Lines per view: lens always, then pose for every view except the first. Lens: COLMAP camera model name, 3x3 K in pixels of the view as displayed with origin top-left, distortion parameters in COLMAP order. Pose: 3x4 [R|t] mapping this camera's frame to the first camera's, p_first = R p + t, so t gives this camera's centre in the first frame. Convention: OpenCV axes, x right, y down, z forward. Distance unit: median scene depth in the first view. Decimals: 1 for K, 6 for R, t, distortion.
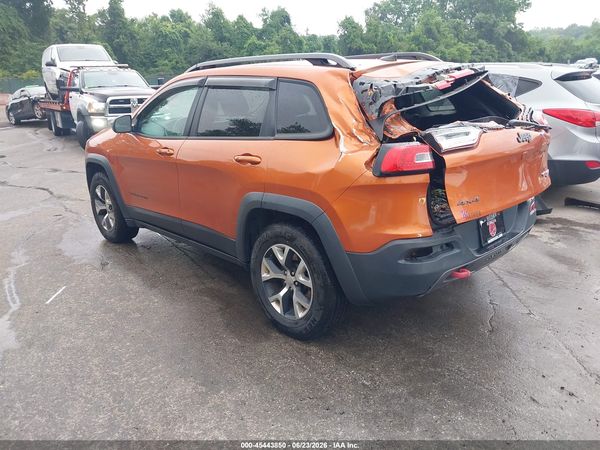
lens RADIAL K [[479.1, 0, 307.5], [0, 479.1, 229.8], [0, 0, 1]] dist [0.009355, 0.003596]
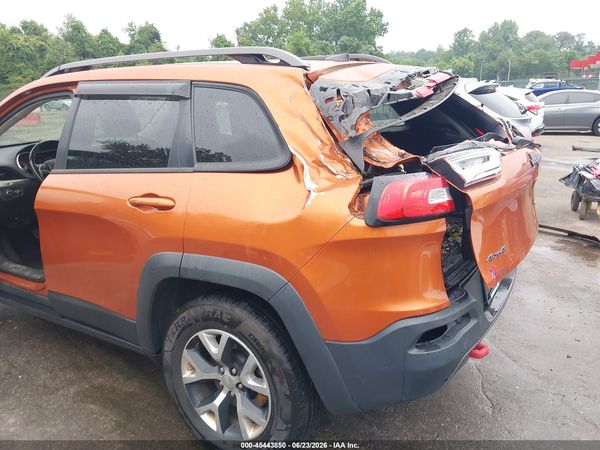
lens RADIAL K [[479.8, 0, 300.0], [0, 479.8, 225.0], [0, 0, 1]] dist [0.016426, -0.004616]
pose [[0.972283, -0.060065, 0.225961, -0.078661], [0.070098, 0.996867, -0.036634, -0.078415], [-0.223053, 0.051458, 0.973447, 0.311996]]
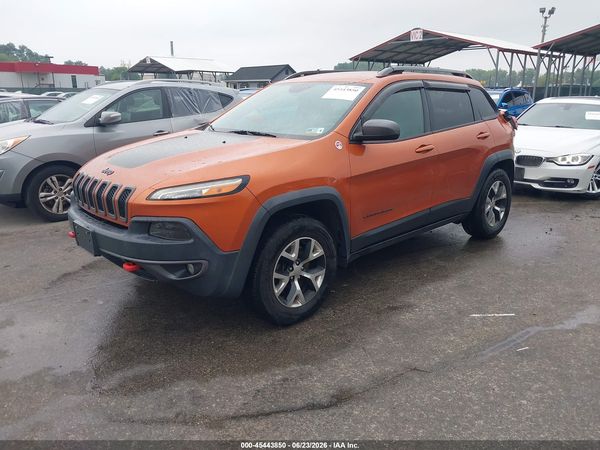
lens RADIAL K [[479.8, 0, 300.0], [0, 479.8, 225.0], [0, 0, 1]] dist [0.016426, -0.004616]
pose [[0.038823, -0.236524, 0.970850, -1.685786], [0.306228, 0.927650, 0.213753, -0.383983], [-0.951166, 0.289002, 0.108444, 1.460801]]
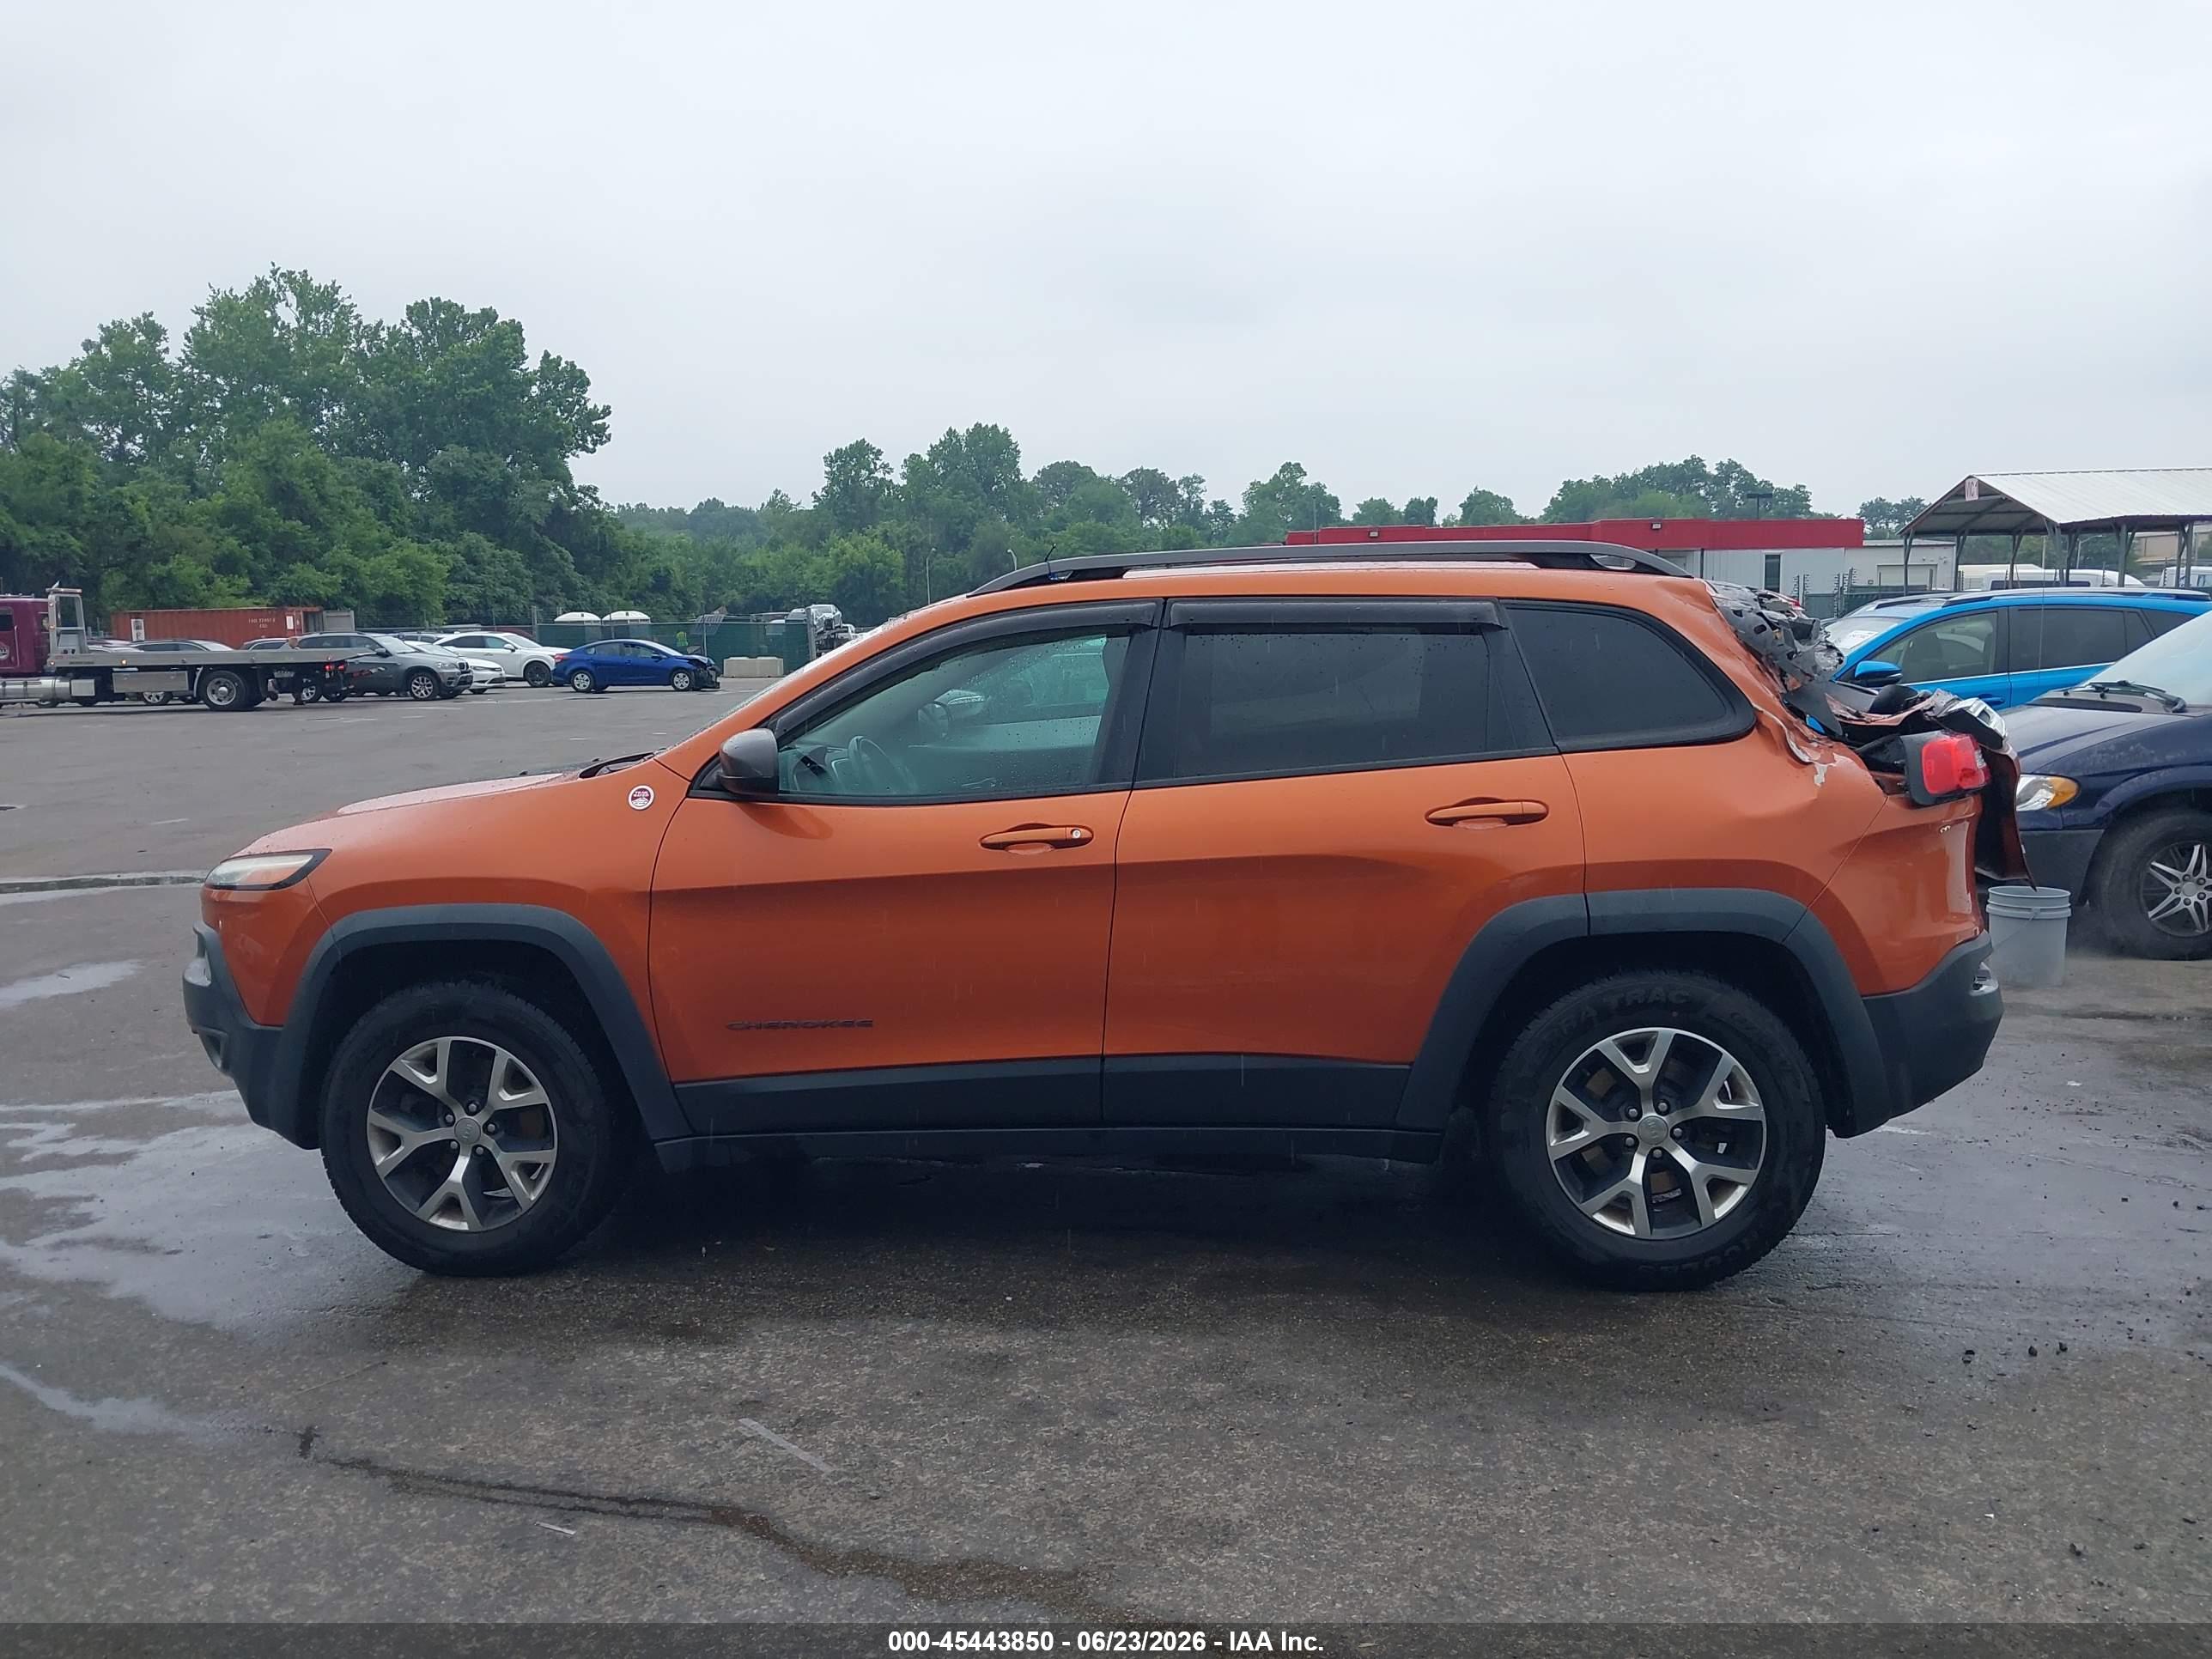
lens RADIAL K [[1790.6, 0, 1106.0], [0, 1790.6, 829.5], [0, 0, 1]] dist [-0.005386, -0.008531]
pose [[0.773254, -0.057562, 0.631479, -1.178746], [0.190038, 0.971132, -0.144182, 0.001669], [-0.604950, 0.231494, 0.761870, 0.169575]]
